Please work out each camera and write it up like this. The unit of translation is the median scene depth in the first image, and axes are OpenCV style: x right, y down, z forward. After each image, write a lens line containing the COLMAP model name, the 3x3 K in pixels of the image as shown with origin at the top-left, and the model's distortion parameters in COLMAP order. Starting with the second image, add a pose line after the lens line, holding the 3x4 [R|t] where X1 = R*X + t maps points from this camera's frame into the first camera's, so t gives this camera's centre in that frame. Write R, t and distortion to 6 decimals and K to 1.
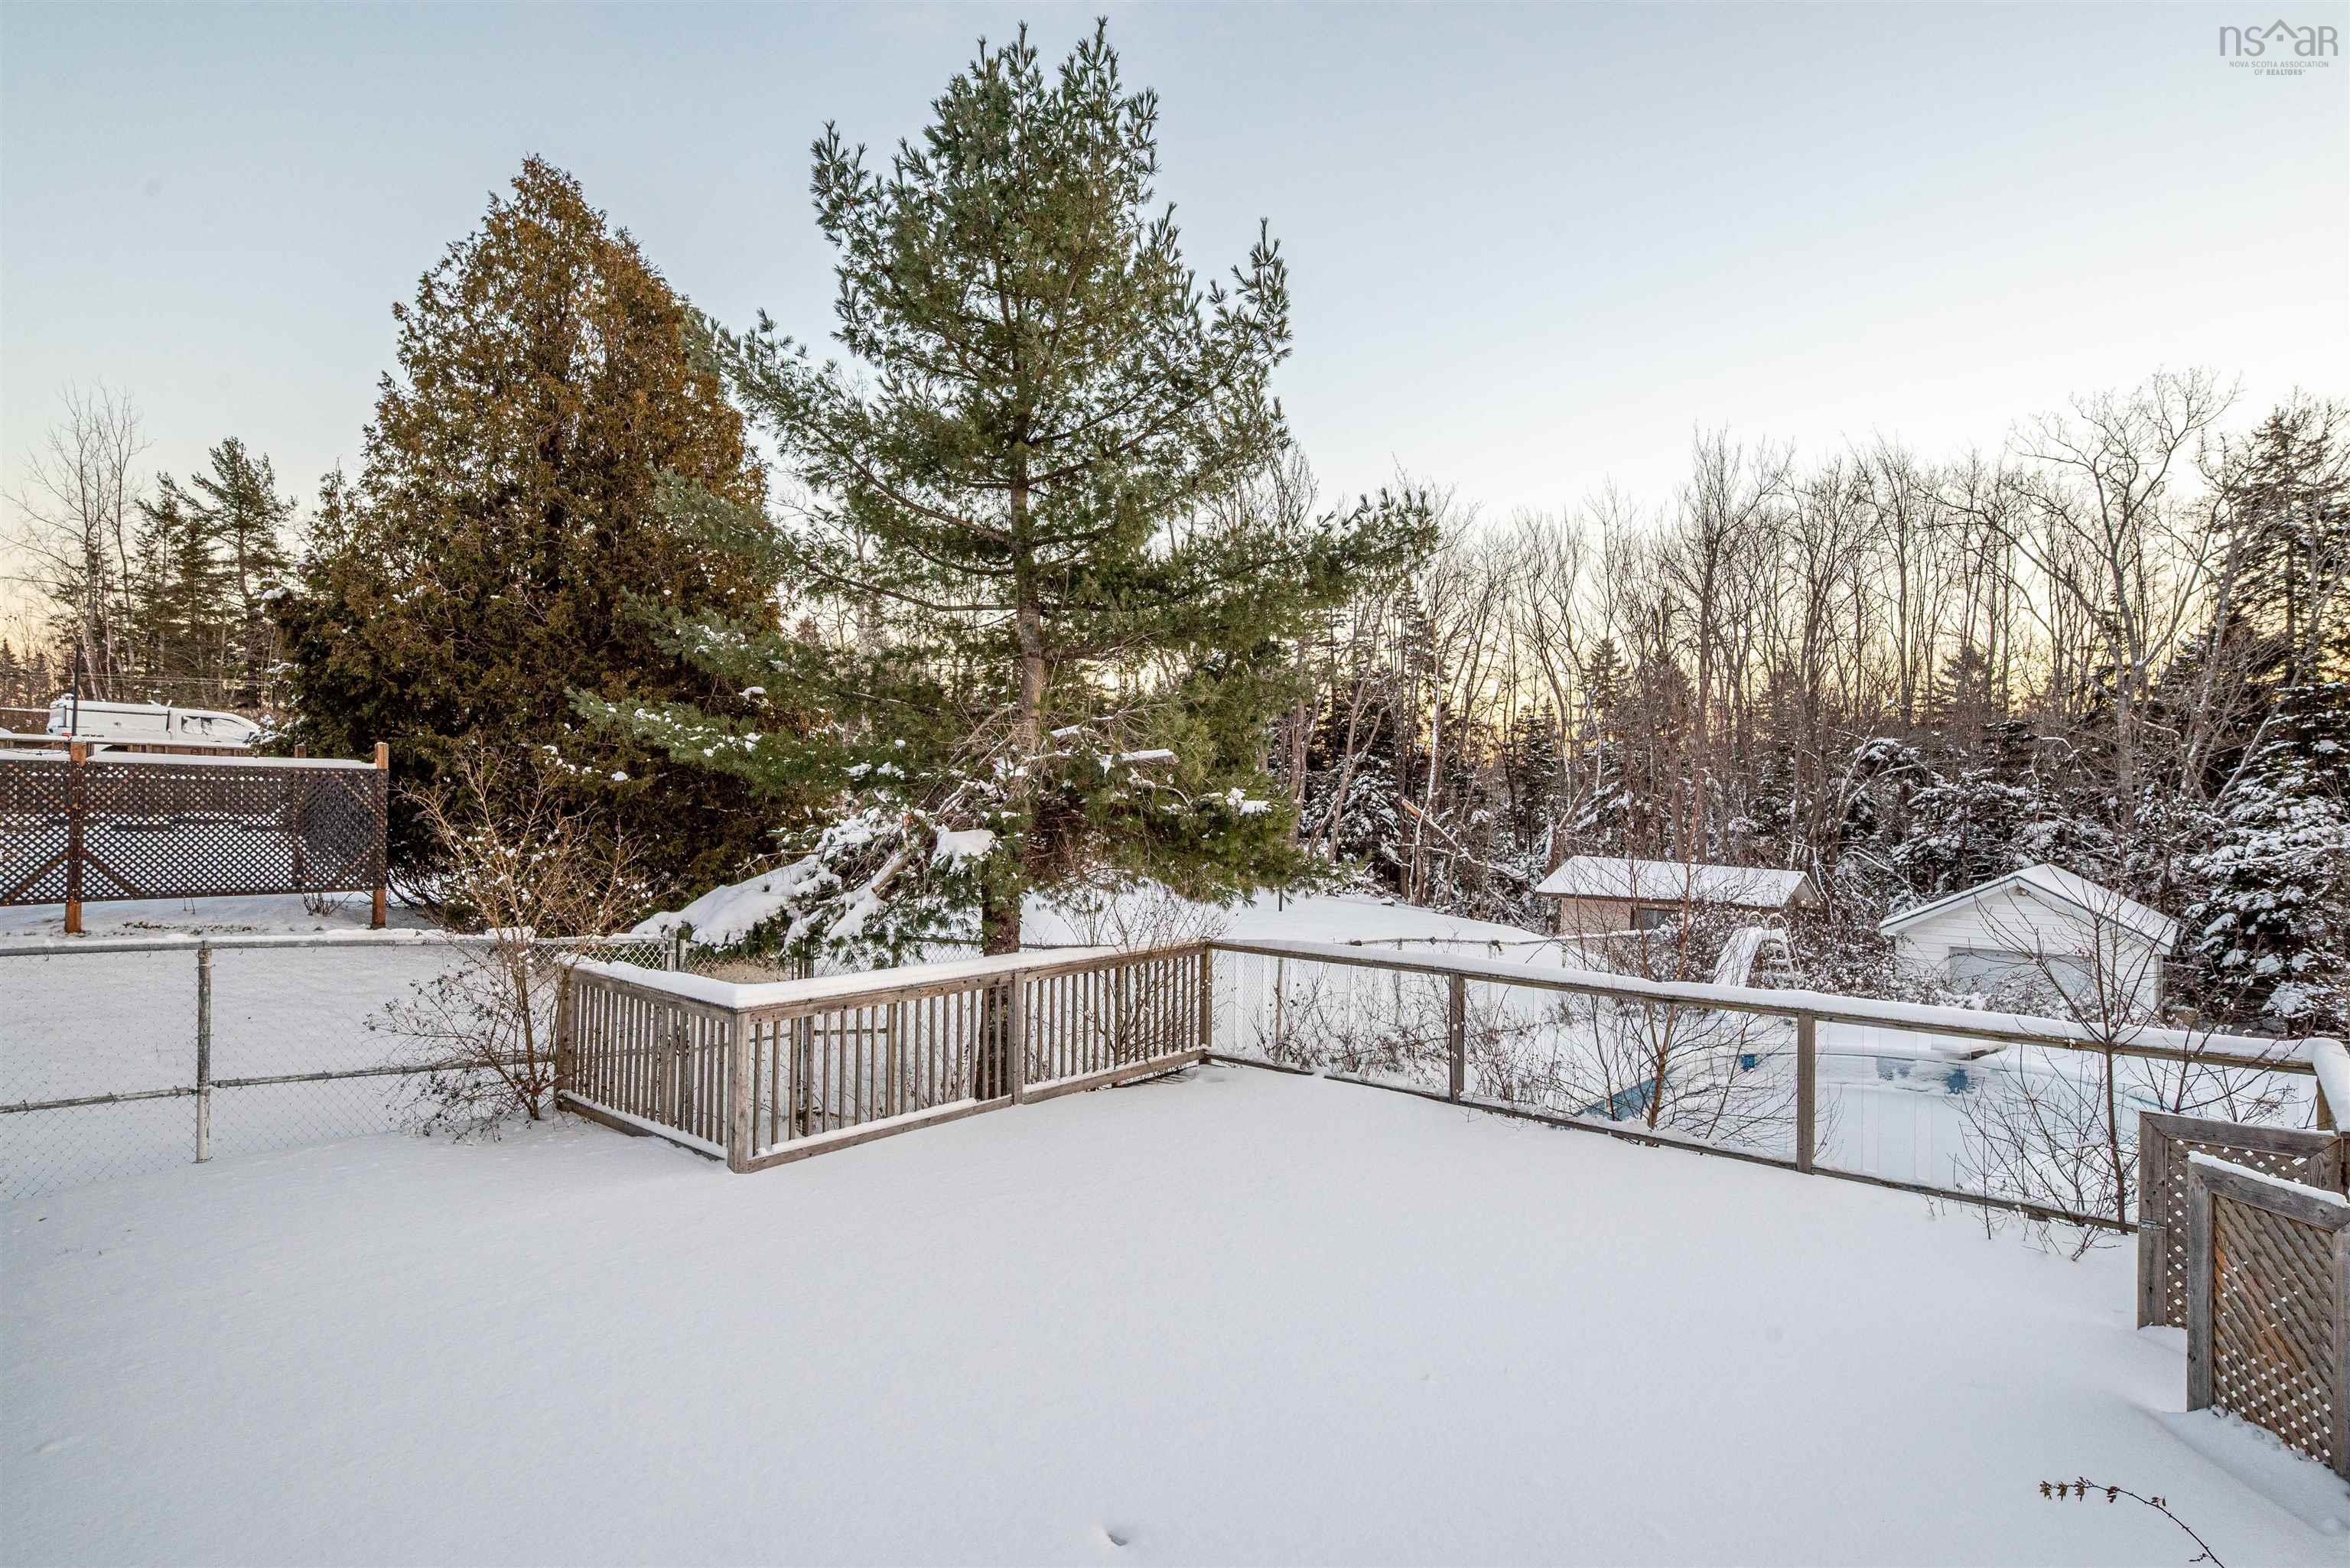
lens RADIAL K [[1274.0, 0, 1169.8], [0, 1274.0, 793.7], [0, 0, 1]] dist [-0.000803, -0.000395]
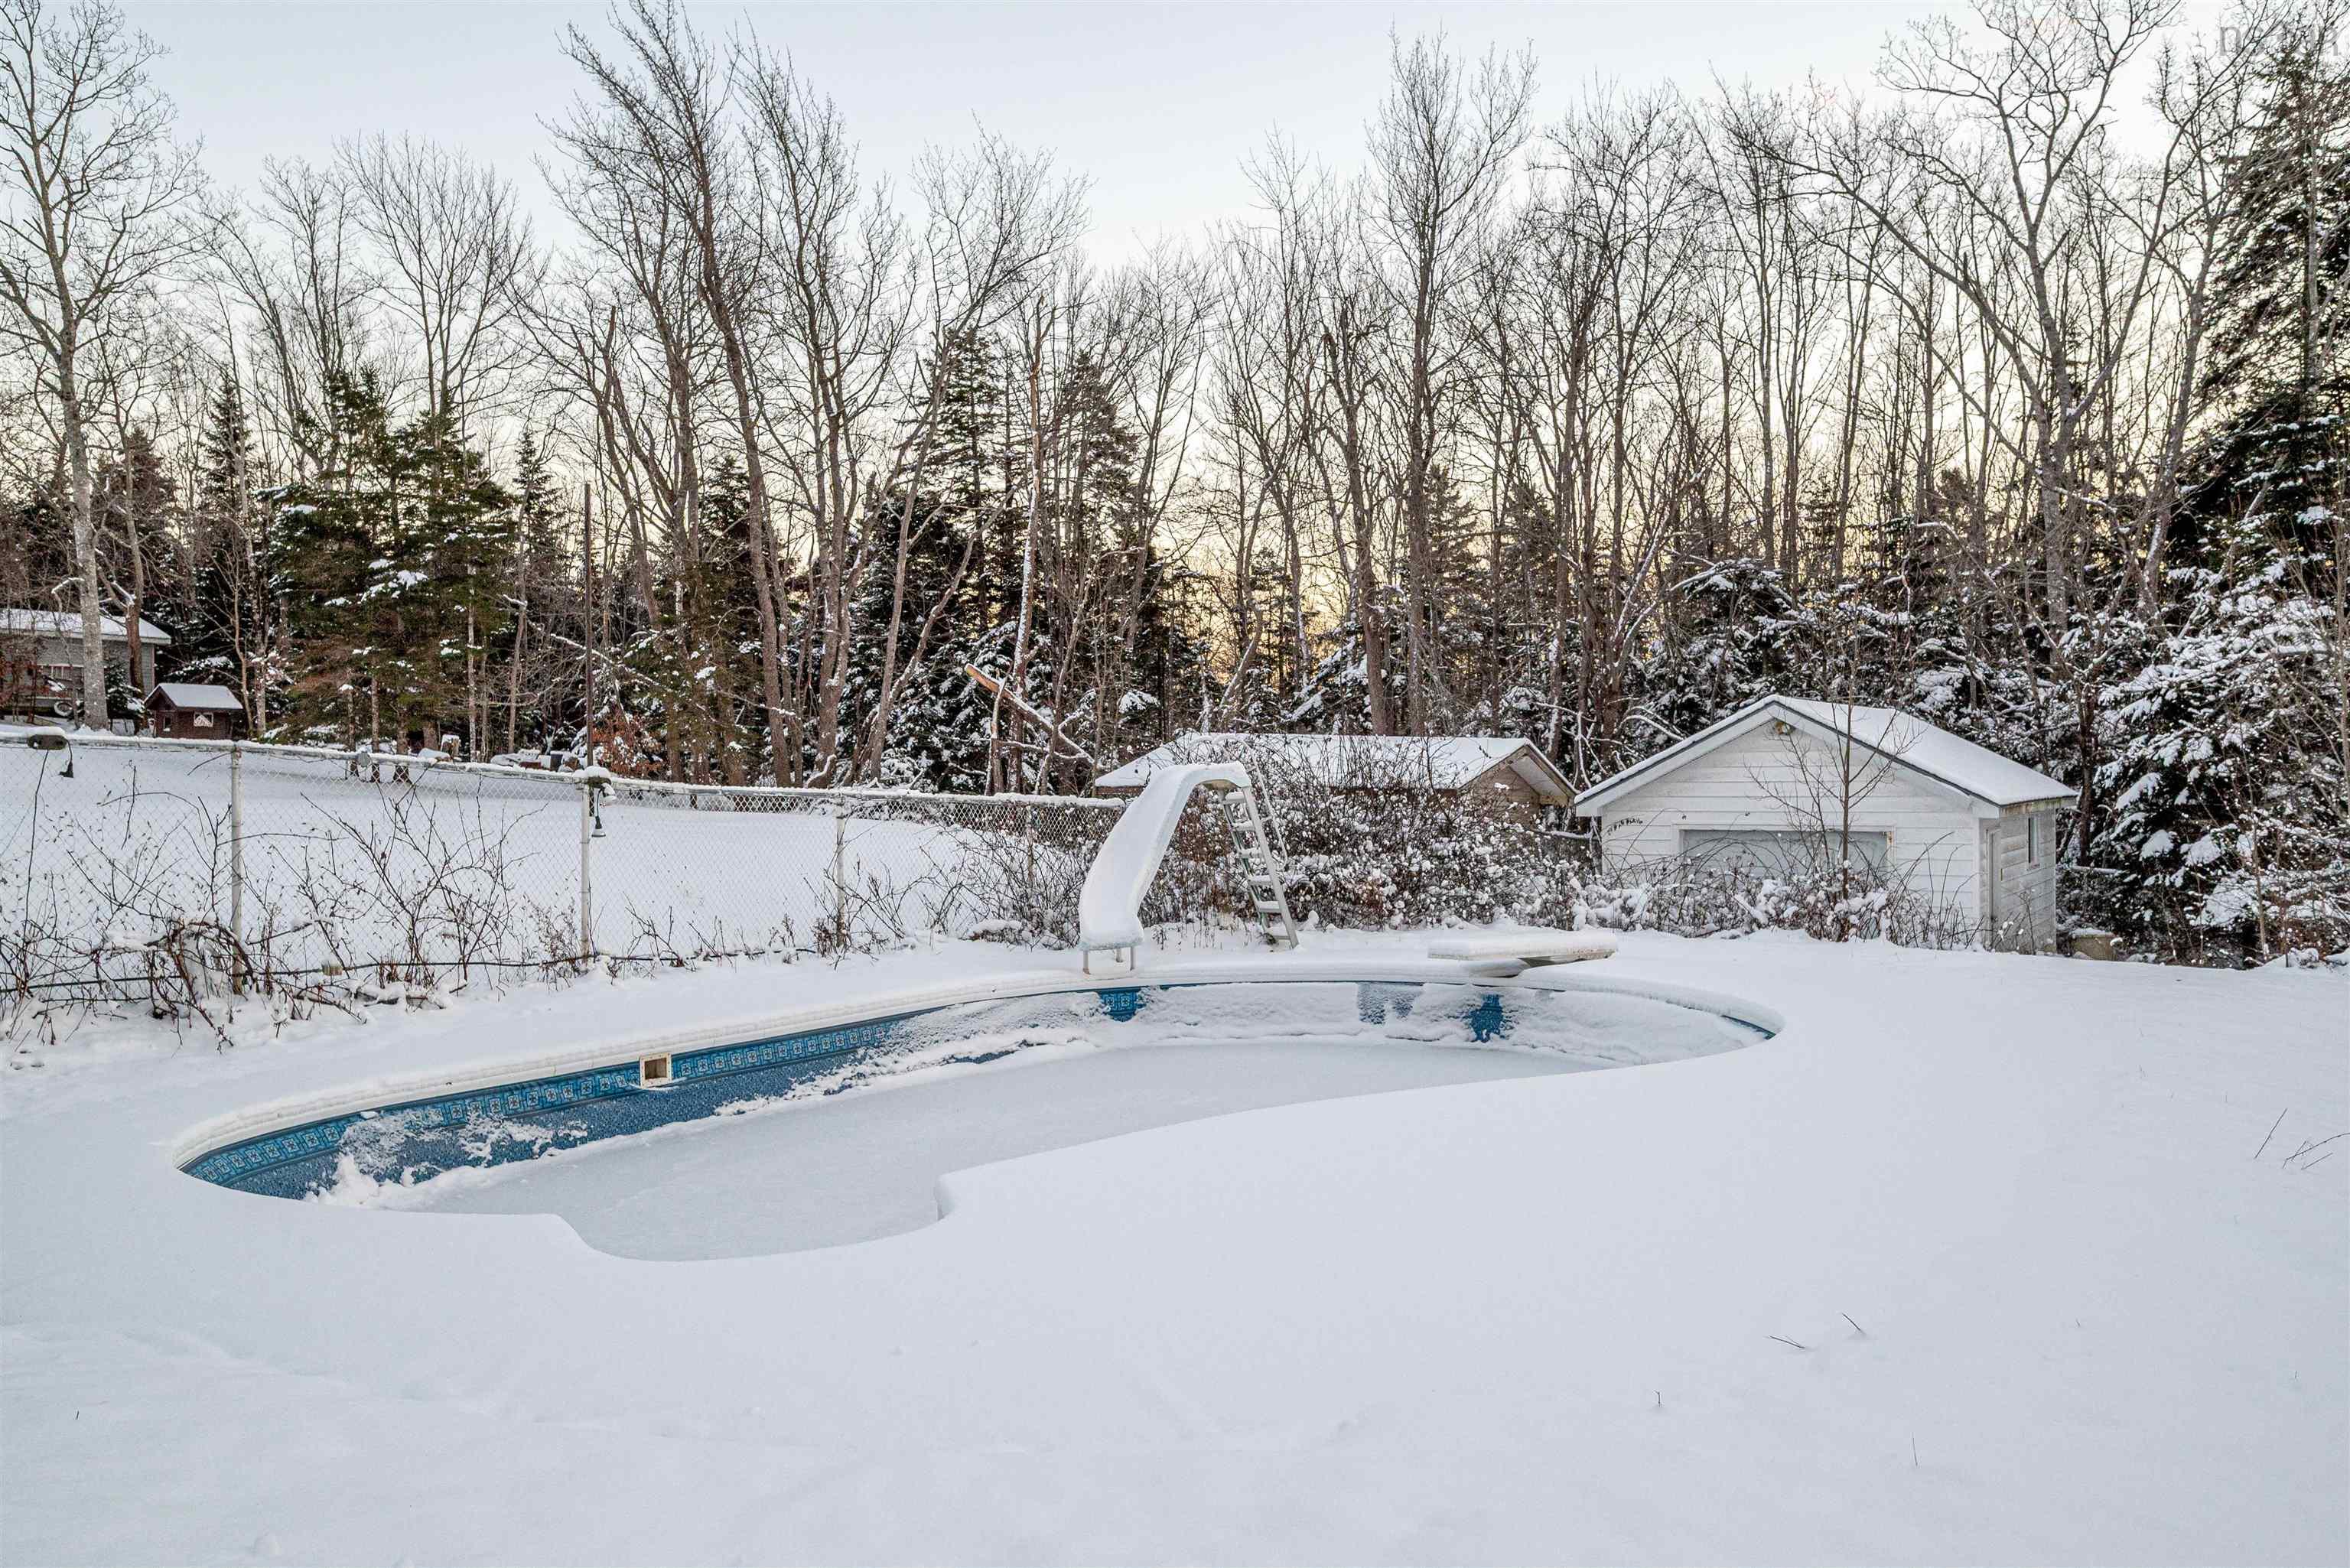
lens RADIAL K [[1830.4, 0, 1175.0], [0, 1830.4, 784.0], [0, 0, 1]] dist [0.004026, -0.001332]
pose [[0.993941, -0.025684, 0.106868, 0.213695], [0.024407, 0.999614, 0.013242, 0.060228], [-0.107166, -0.010553, 0.994185, 0.136214]]
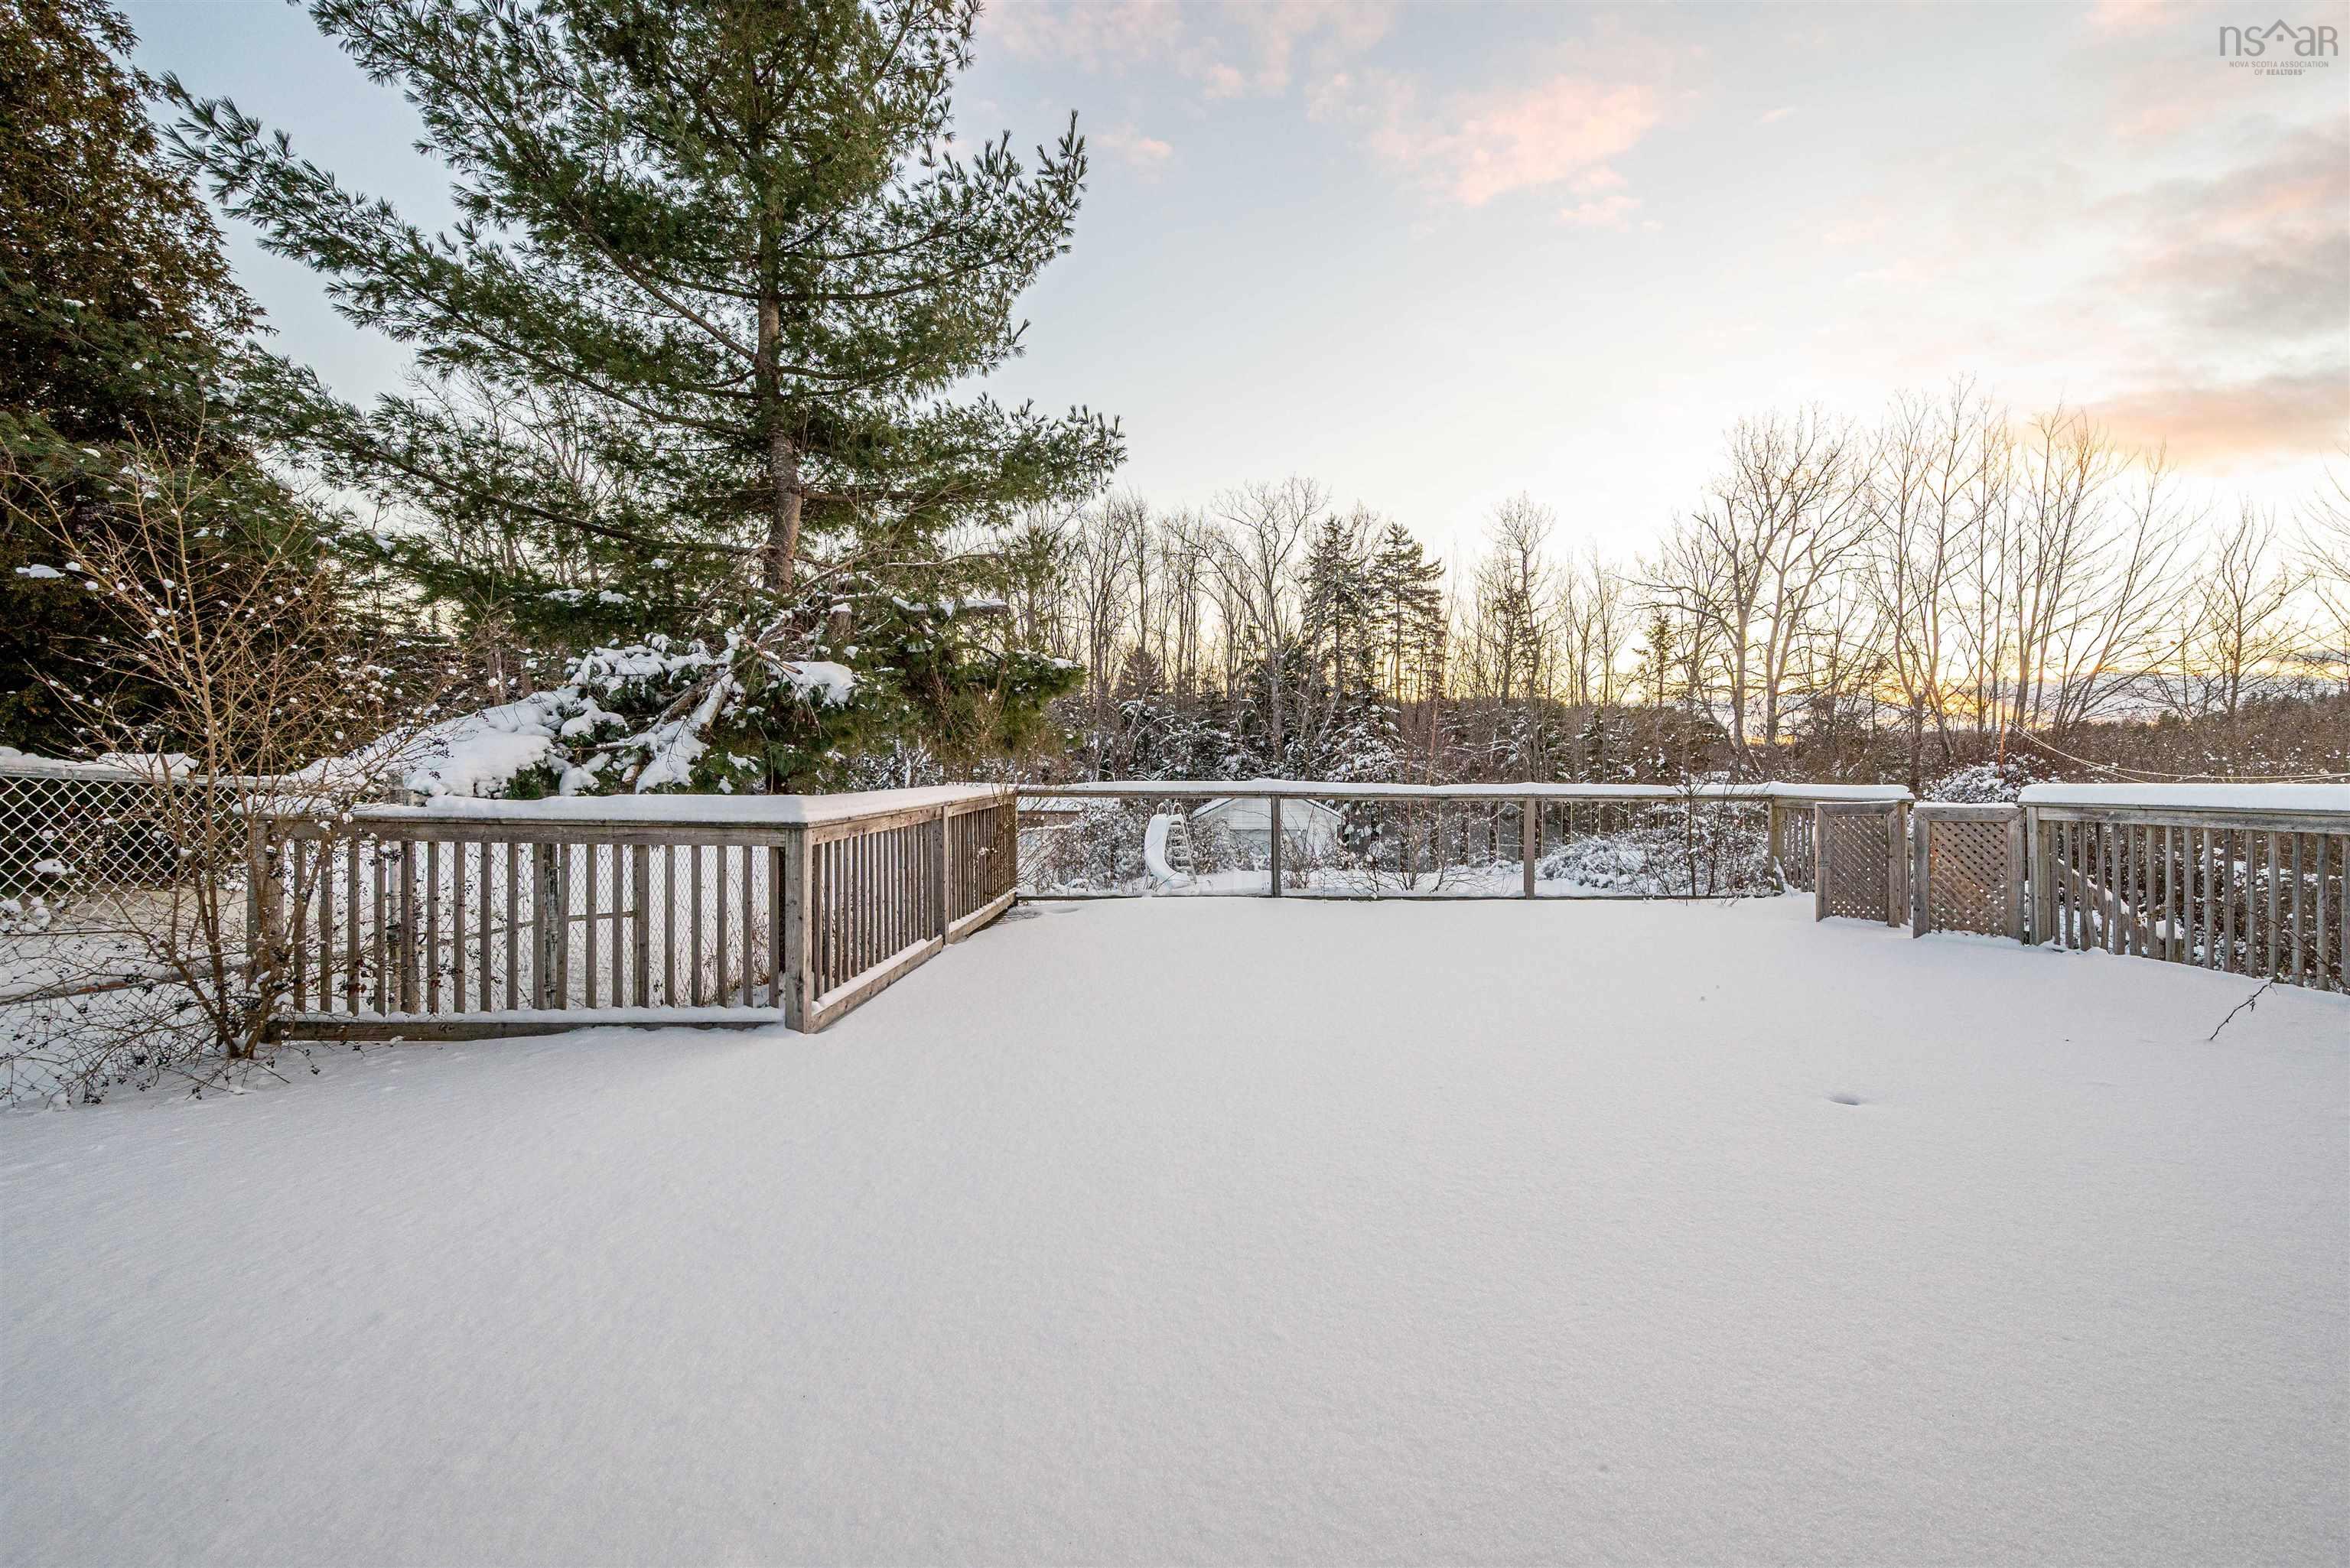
lens RADIAL K [[998.6, 0, 1307.4], [0, 998.6, 790.7], [0, 0, 1]] dist [0.000528, 0.000054]
pose [[0.712360, -0.025173, 0.701363, -0.109777], [0.002712, 0.999448, 0.033116, 0.026023], [-0.701809, -0.021689, 0.712034, 0.070717]]
